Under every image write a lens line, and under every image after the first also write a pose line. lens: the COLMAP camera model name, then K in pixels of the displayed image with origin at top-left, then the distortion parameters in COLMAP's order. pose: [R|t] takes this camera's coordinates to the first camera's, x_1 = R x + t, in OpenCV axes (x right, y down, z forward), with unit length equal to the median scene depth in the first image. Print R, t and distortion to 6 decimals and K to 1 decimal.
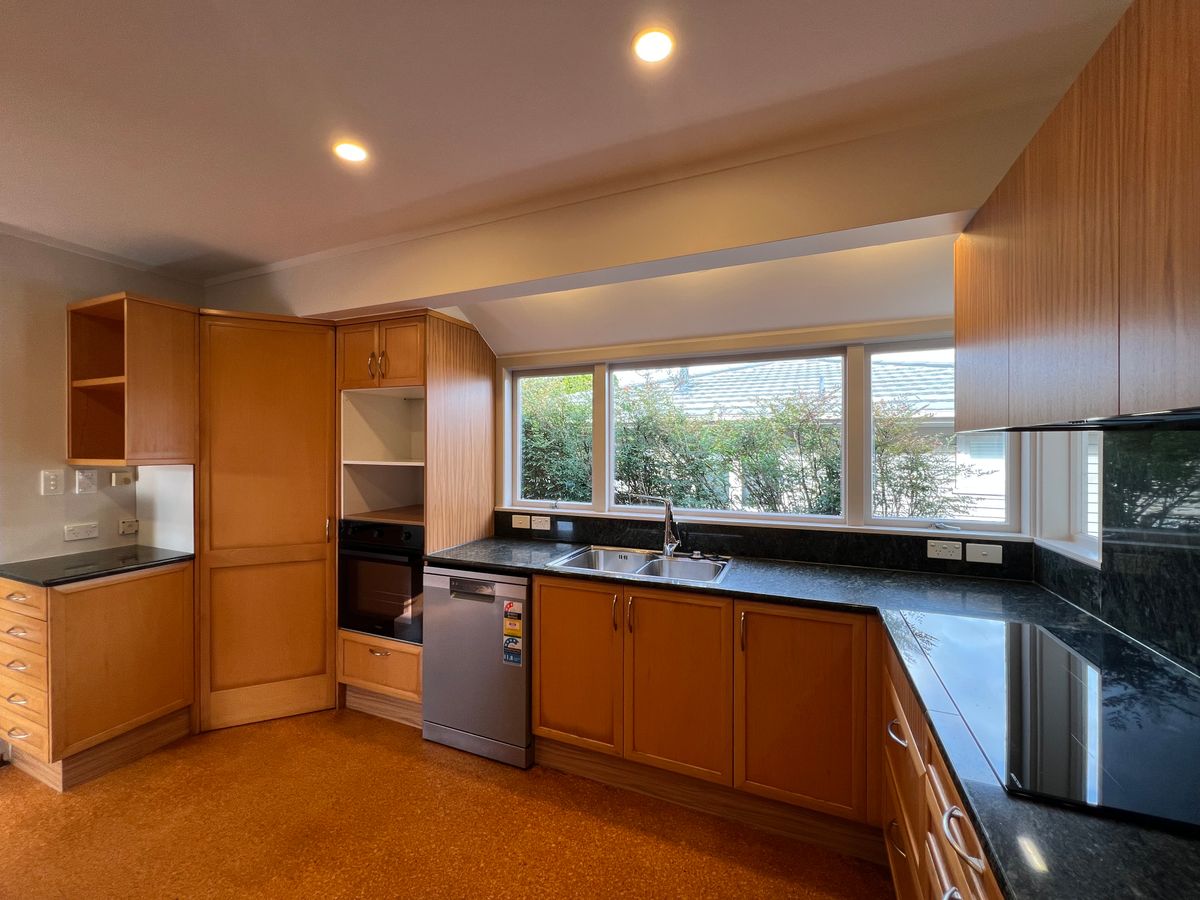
lens RADIAL K [[466.6, 0, 605.0], [0, 466.6, 470.8], [0, 0, 1]] dist [-0.001330, 0.000002]
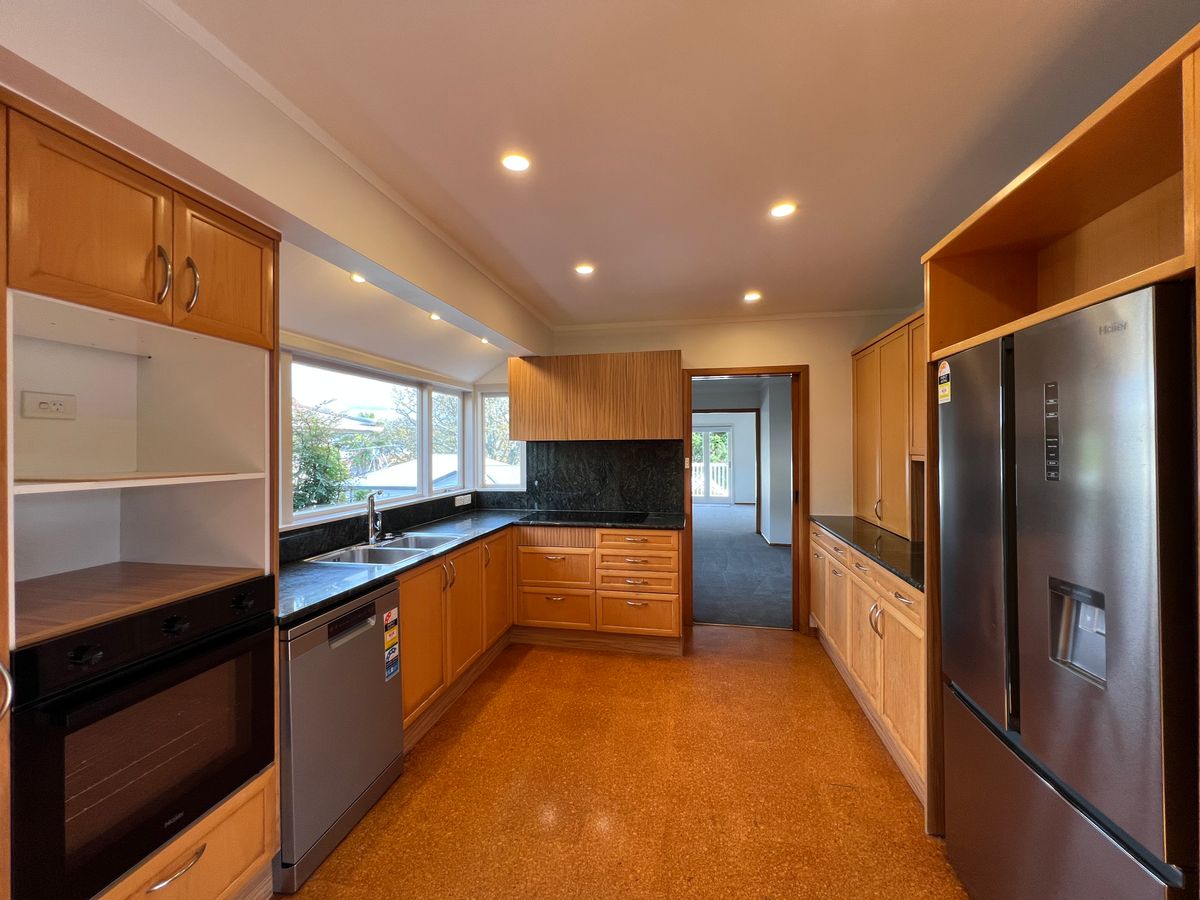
lens RADIAL K [[479.6, 0, 600.0], [0, 479.6, 450.0], [0, 0, 1]] dist [-0.001428, 0.000106]
pose [[-0.205286, -0.009907, 0.978652, -1.242860], [0.018364, 0.999734, 0.013972, -0.054358], [-0.978530, 0.020841, -0.205050, 0.774826]]
